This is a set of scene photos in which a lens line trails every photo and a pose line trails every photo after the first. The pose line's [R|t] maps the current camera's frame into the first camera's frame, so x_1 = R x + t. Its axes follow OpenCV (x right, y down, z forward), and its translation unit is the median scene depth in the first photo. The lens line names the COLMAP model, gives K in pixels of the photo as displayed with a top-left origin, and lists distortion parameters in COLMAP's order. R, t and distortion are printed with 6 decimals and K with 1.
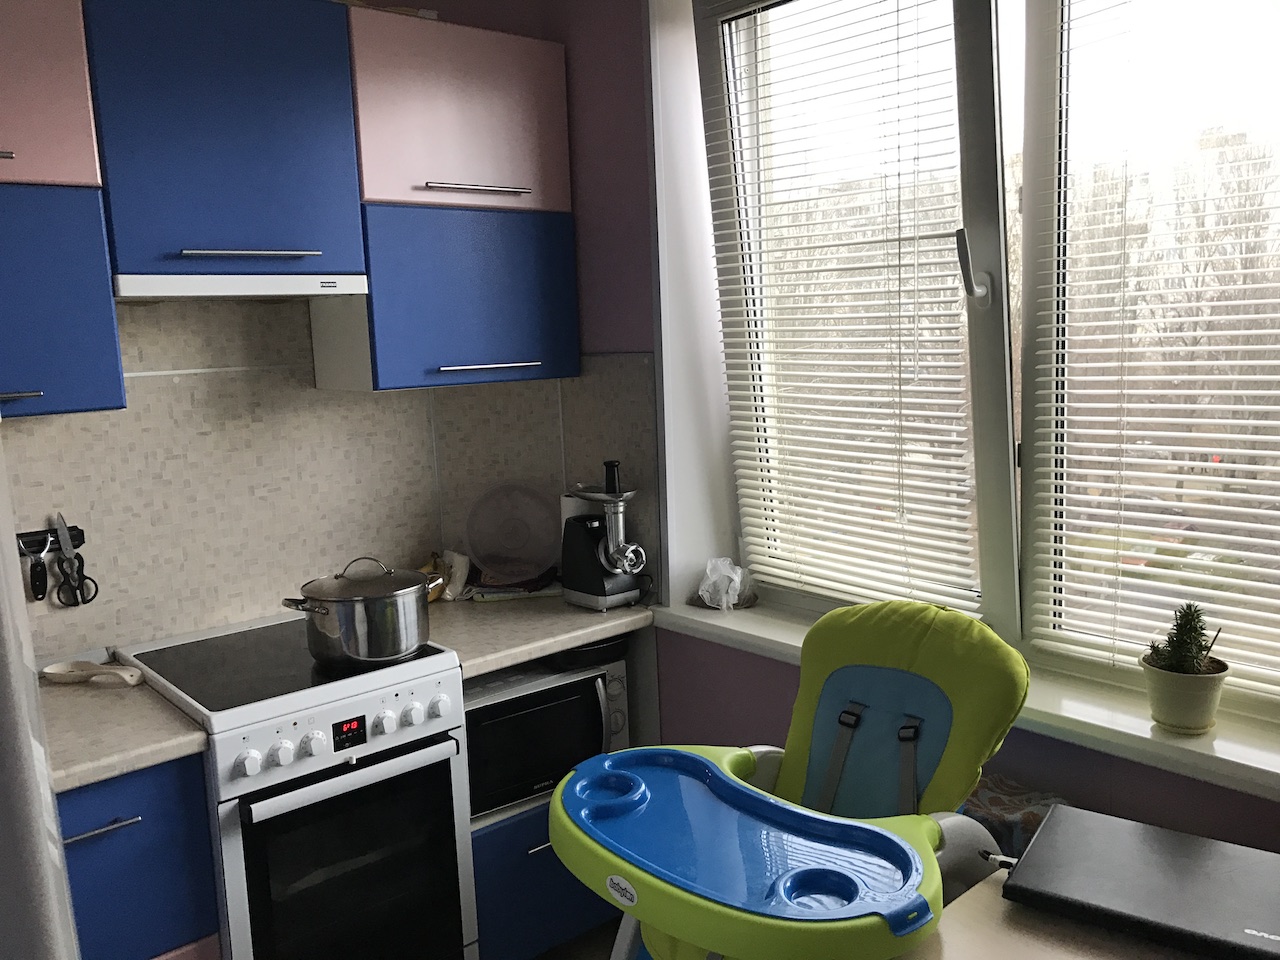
lens RADIAL K [[1041.4, 0, 630.9], [0, 1041.4, 479.5], [0, 0, 1]] dist [0.000988, -0.011068]
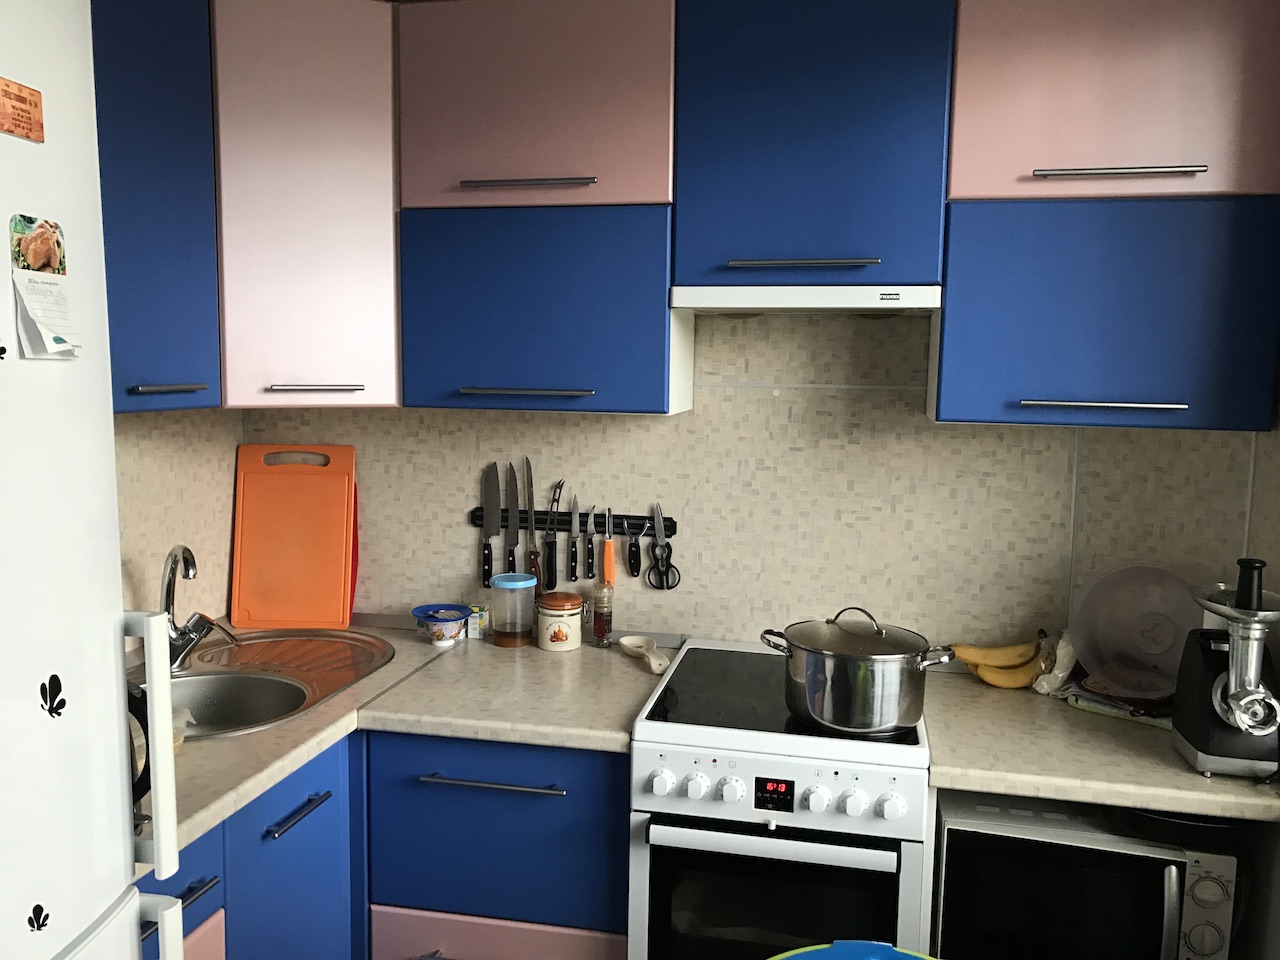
lens RADIAL K [[1019.8, 0, 639.3], [0, 1019.8, 473.0], [0, 0, 1]] dist [0.010247, -0.010831]
pose [[0.596921, 0.132369, -0.791305, 0.274490], [-0.156378, 0.986575, 0.047070, -0.044663], [0.786912, 0.095646, 0.609607, 0.301197]]
